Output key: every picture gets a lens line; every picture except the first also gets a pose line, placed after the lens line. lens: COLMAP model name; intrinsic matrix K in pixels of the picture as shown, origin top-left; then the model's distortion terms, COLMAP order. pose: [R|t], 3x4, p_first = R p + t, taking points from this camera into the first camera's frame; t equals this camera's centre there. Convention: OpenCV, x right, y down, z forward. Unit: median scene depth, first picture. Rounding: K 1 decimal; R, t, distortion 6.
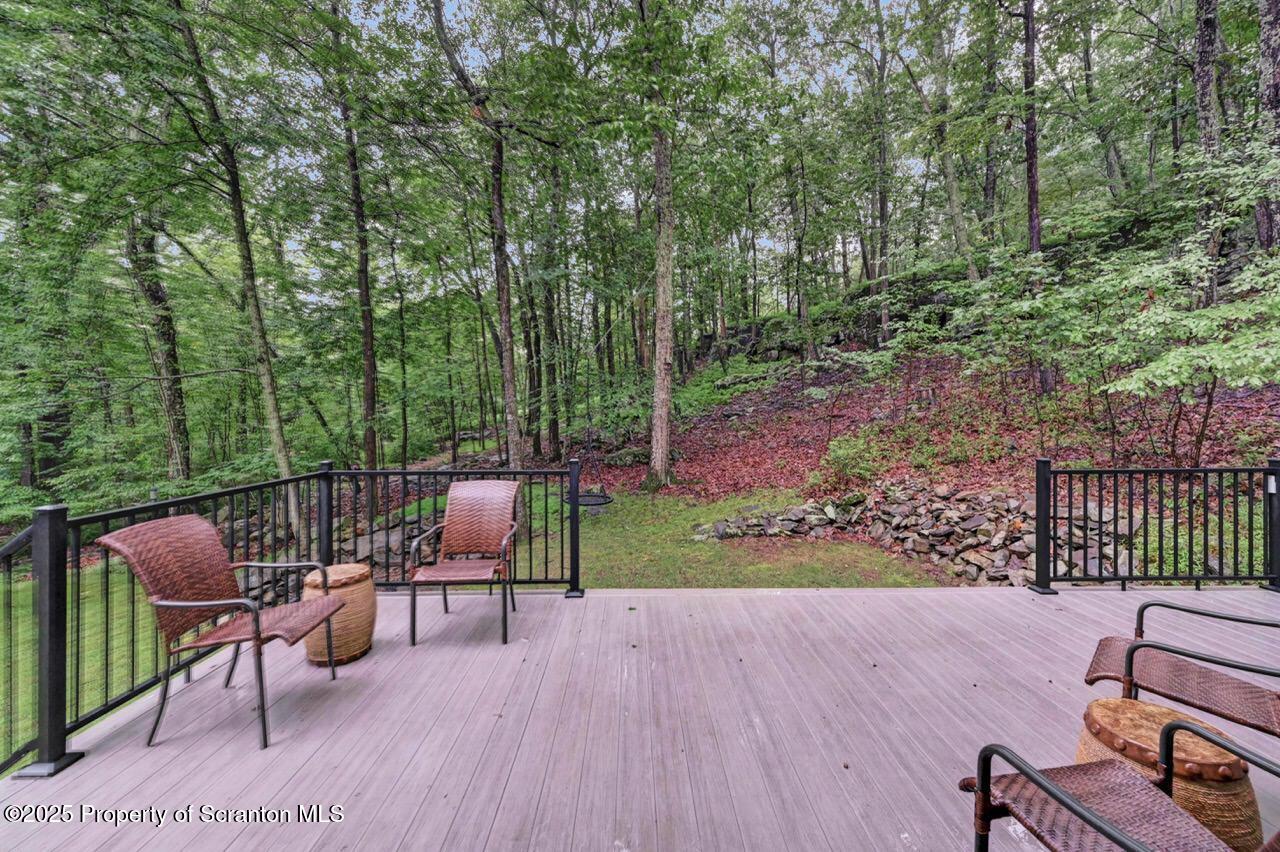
lens RADIAL K [[514.1, 0, 640.0], [0, 514.1, 426.0], [0, 0, 1]] dist [0.000811, -0.000003]
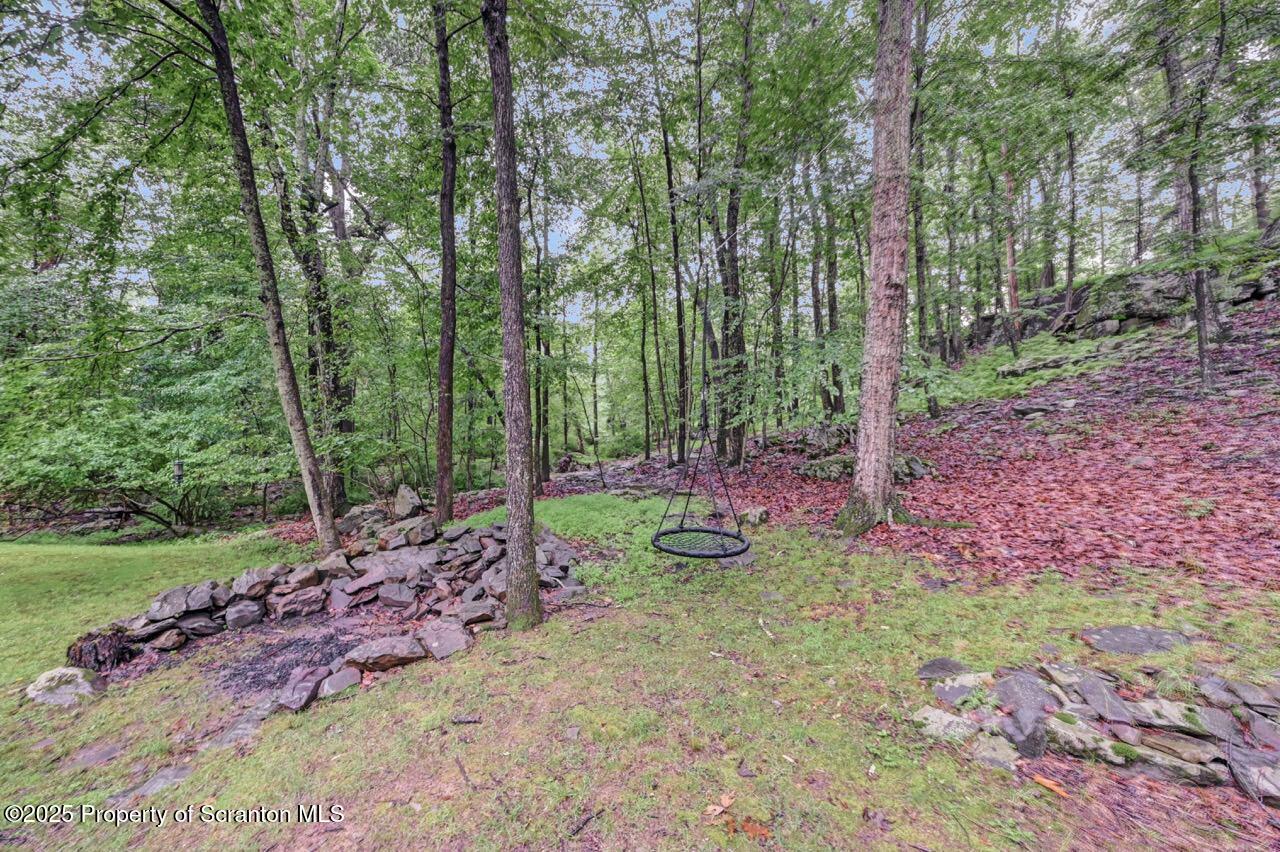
lens RADIAL K [[500.0, 0, 640.0], [0, 500.0, 426.0], [0, 0, 1]] dist [0.001803, 0.000278]
pose [[0.890780, 0.032038, -0.453303, 0.032644], [-0.036432, 0.999336, -0.000964, 0.014782], [0.452971, 0.017373, 0.891356, 0.251151]]
